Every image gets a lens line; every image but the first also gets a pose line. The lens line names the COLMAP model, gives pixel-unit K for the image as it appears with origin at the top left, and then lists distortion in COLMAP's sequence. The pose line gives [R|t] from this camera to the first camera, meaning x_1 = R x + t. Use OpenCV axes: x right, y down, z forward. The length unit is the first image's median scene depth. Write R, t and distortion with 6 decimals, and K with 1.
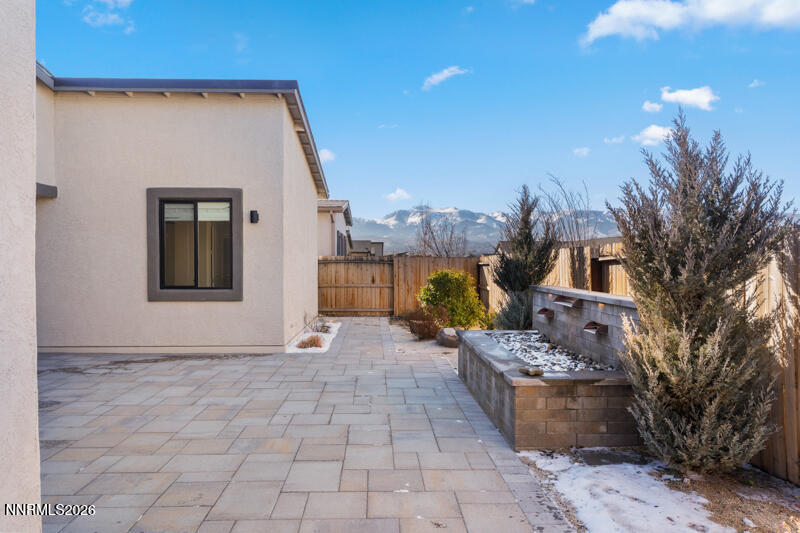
lens RADIAL K [[537.7, 0, 399.2], [0, 537.7, 268.6], [0, 0, 1]] dist [-0.001014, 0.001264]
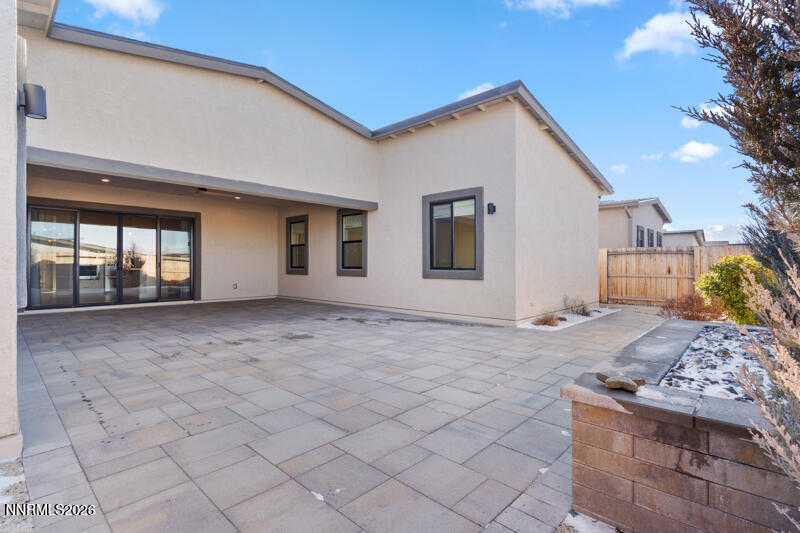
lens RADIAL K [[379.5, 0, 399.1], [0, 379.5, 268.4], [0, 0, 1]] dist [-0.000546, 0.004506]
pose [[0.706583, 0.004408, -0.707616, 0.177188], [-0.005325, 0.999985, 0.000912, 0.034957], [0.707610, 0.003123, 0.706597, 0.267842]]
